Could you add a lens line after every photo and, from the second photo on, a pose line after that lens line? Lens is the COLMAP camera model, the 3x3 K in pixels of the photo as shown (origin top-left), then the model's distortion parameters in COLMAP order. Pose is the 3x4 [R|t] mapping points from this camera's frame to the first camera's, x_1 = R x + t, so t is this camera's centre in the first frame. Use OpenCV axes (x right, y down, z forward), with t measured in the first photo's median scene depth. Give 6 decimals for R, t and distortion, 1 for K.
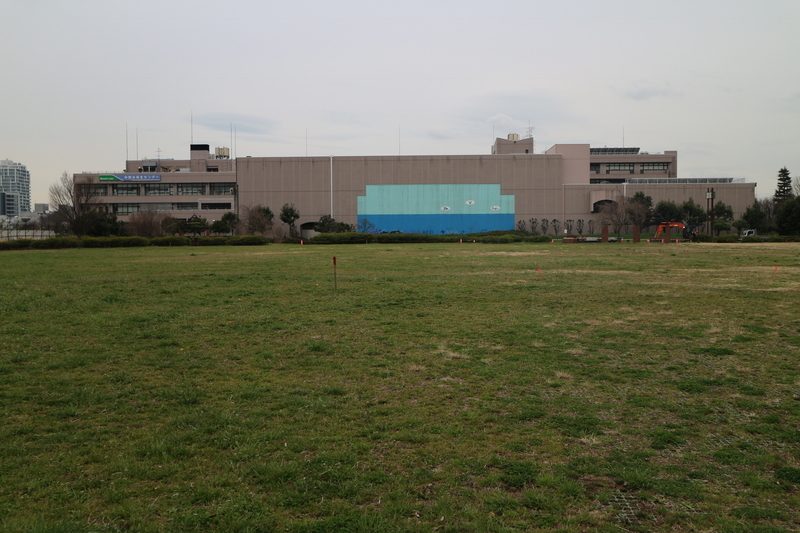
lens RADIAL K [[754.8, 0, 405.2], [0, 754.8, 267.8], [0, 0, 1]] dist [-0.018464, 0.085089]
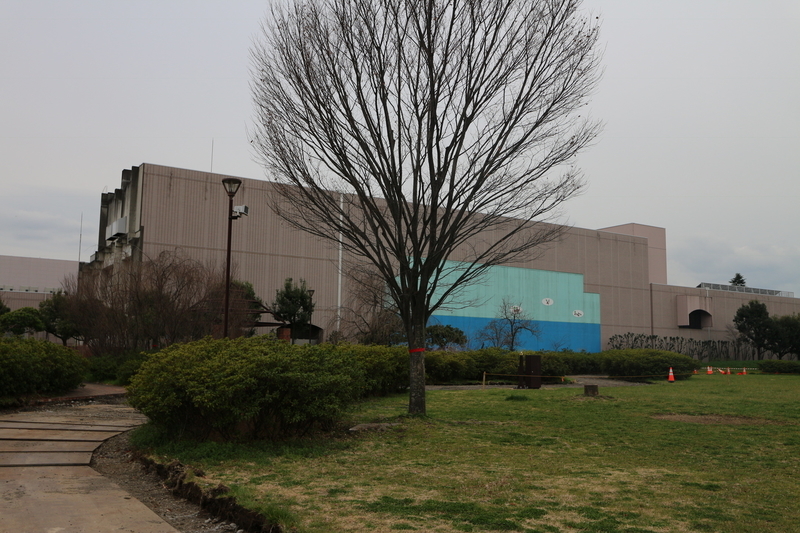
lens RADIAL K [[754.8, 0, 405.2], [0, 754.8, 267.8], [0, 0, 1]] dist [-0.018464, 0.085089]
pose [[0.815373, 0.086354, 0.572460, -0.343793], [0.002944, 0.988182, -0.153258, -0.022483], [-0.578929, 0.126648, 0.805482, 0.582933]]
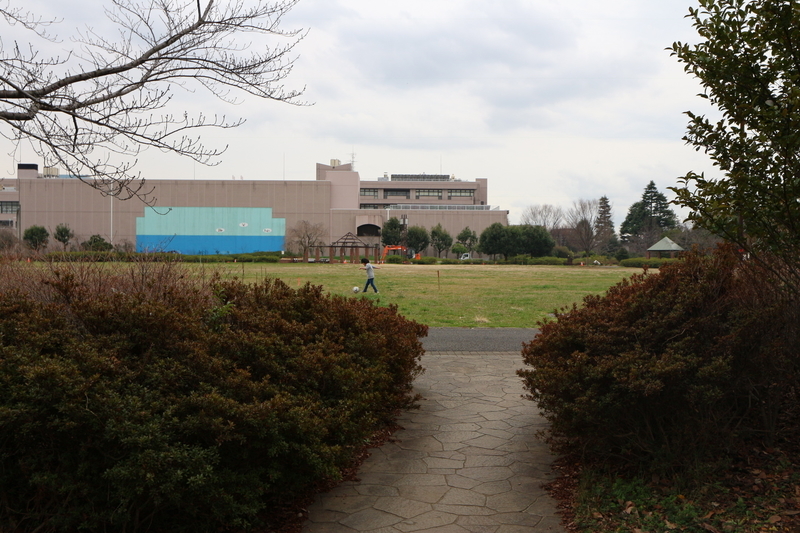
lens RADIAL K [[770.0, 0, 406.0], [0, 770.0, 265.0], [0, 0, 1]] dist [-0.007212, 0.009588]
pose [[0.997813, 0.010613, 0.065241, 0.242776], [-0.008514, 0.999440, -0.032362, 0.002983], [-0.065548, 0.031735, 0.997345, -0.091048]]
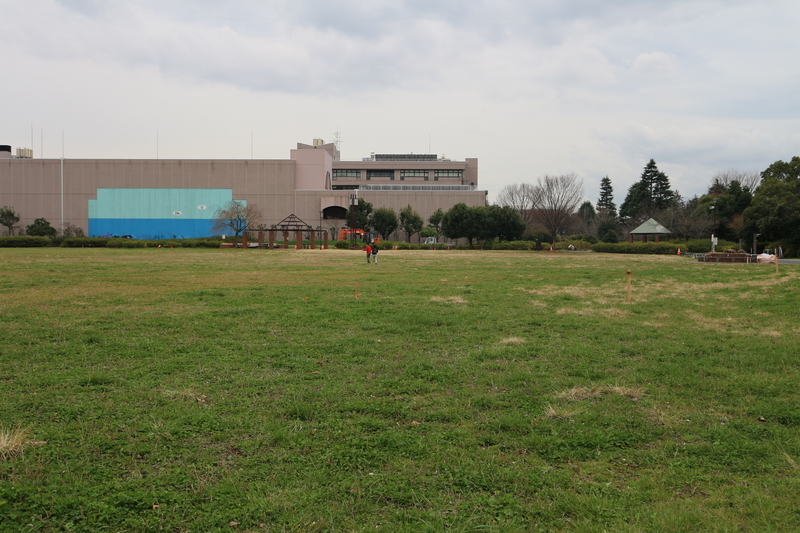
lens RADIAL K [[754.8, 0, 405.2], [0, 754.8, 267.8], [0, 0, 1]] dist [-0.018464, 0.085089]
pose [[0.999530, 0.008503, 0.029442, 0.322853], [-0.008290, 0.999938, -0.007374, -0.001989], [-0.029503, 0.007127, 0.999539, 0.003262]]
